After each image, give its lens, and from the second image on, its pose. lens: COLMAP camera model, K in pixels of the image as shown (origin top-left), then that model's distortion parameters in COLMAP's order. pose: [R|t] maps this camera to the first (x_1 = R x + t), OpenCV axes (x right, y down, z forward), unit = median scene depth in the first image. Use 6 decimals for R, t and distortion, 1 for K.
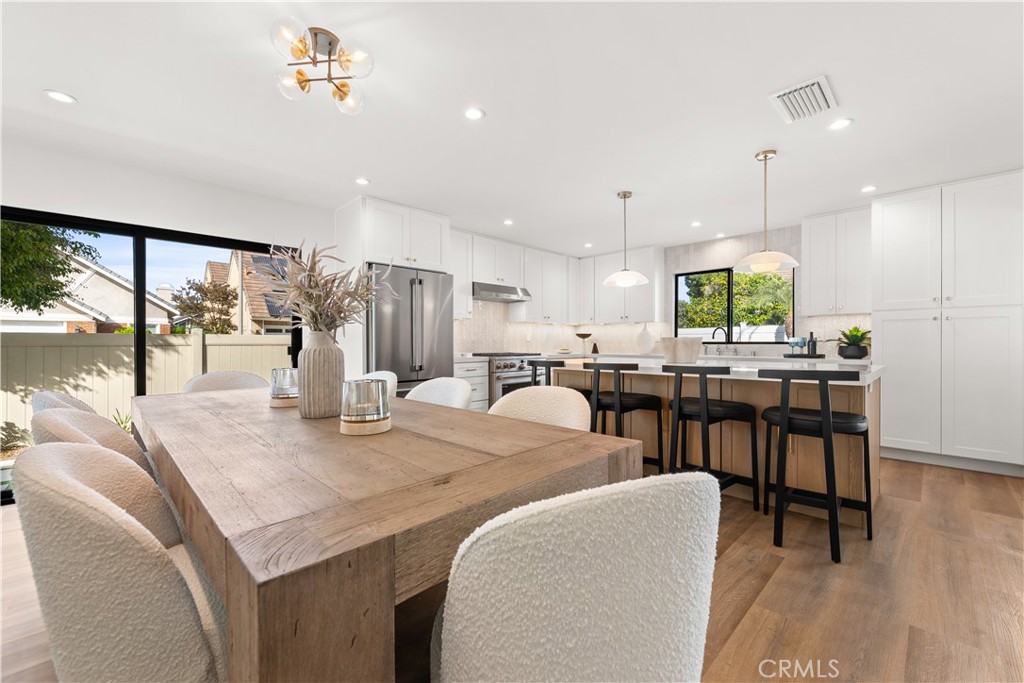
lens RADIAL K [[417.2, 0, 511.2], [0, 417.2, 344.8], [0, 0, 1]] dist [0.000325, -0.000324]
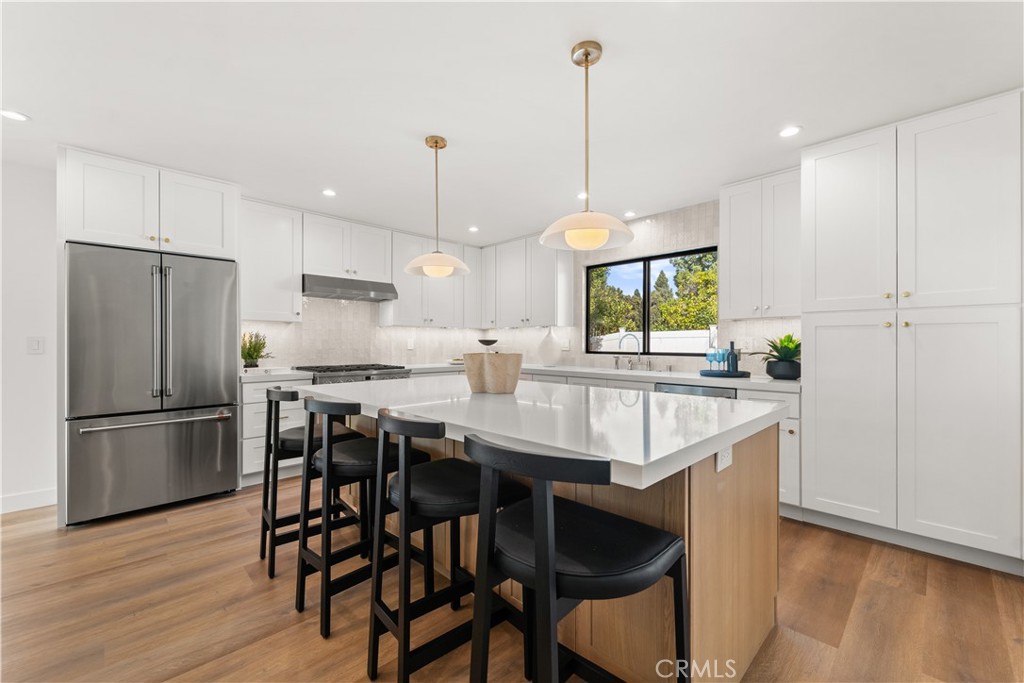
lens RADIAL K [[416.9, 0, 514.9], [0, 416.9, 343.9], [0, 0, 1]] dist [0.001757, 0.000323]
pose [[0.999994, 0.001421, 0.003082, 0.316011], [-0.001409, 0.999992, -0.003766, -0.021645], [-0.003088, 0.003762, 0.999988, 0.252897]]
